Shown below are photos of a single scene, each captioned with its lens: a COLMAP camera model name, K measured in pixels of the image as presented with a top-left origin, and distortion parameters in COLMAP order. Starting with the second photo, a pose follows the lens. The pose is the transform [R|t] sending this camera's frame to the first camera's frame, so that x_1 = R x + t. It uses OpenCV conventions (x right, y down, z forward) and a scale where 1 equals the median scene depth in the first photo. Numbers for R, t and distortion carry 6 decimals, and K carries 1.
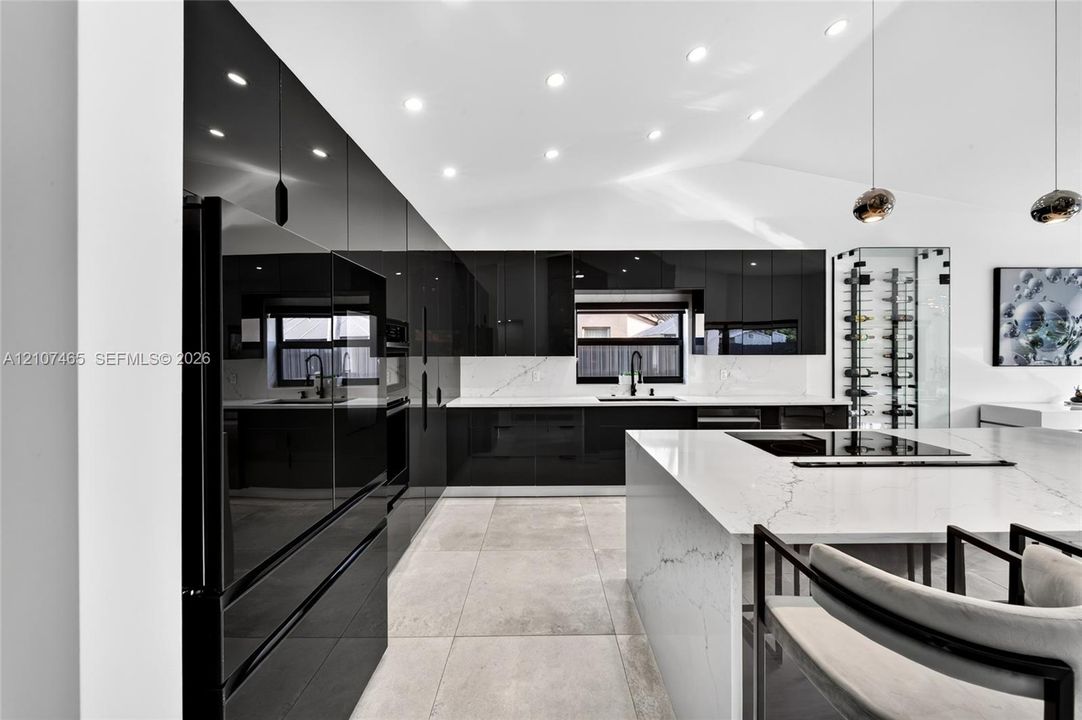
lens RADIAL K [[383.3, 0, 545.1], [0, 383.3, 354.5], [0, 0, 1]] dist [-0.000416, -0.000216]
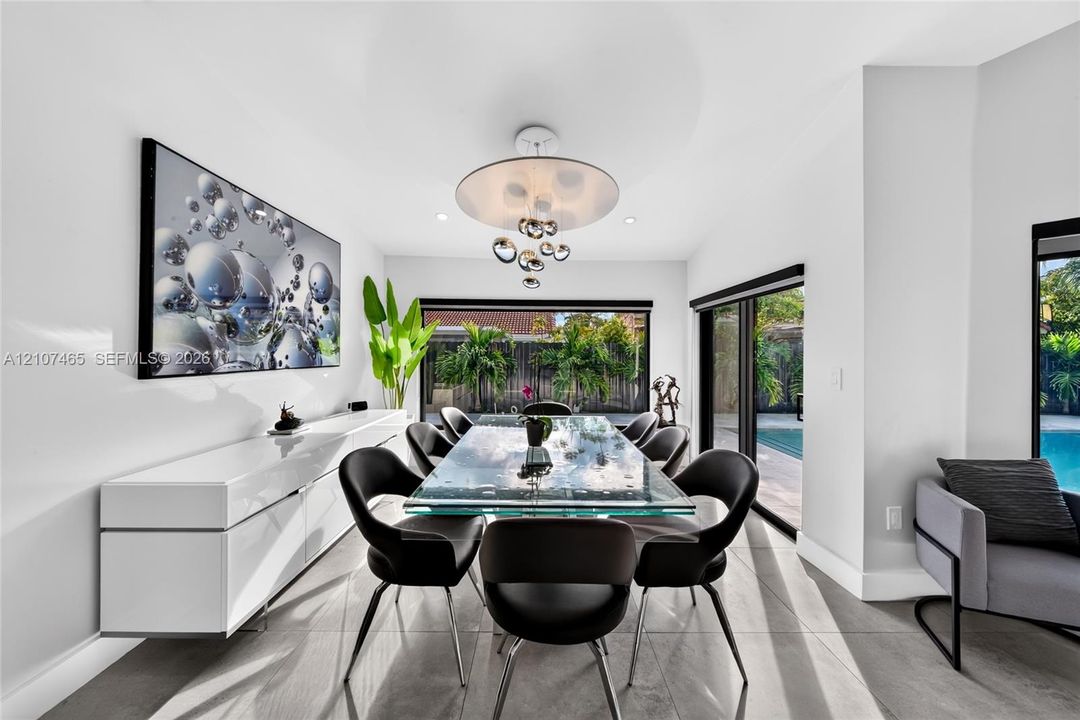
lens RADIAL K [[382.6, 0, 544.0], [0, 382.6, 354.5], [0, 0, 1]] dist [-0.000416, -0.000216]
pose [[0.005389, 0.000889, 0.999985, 0.775451], [-0.000819, 0.999999, -0.000884, 0.005334], [-0.999985, -0.000814, 0.005389, 0.574888]]
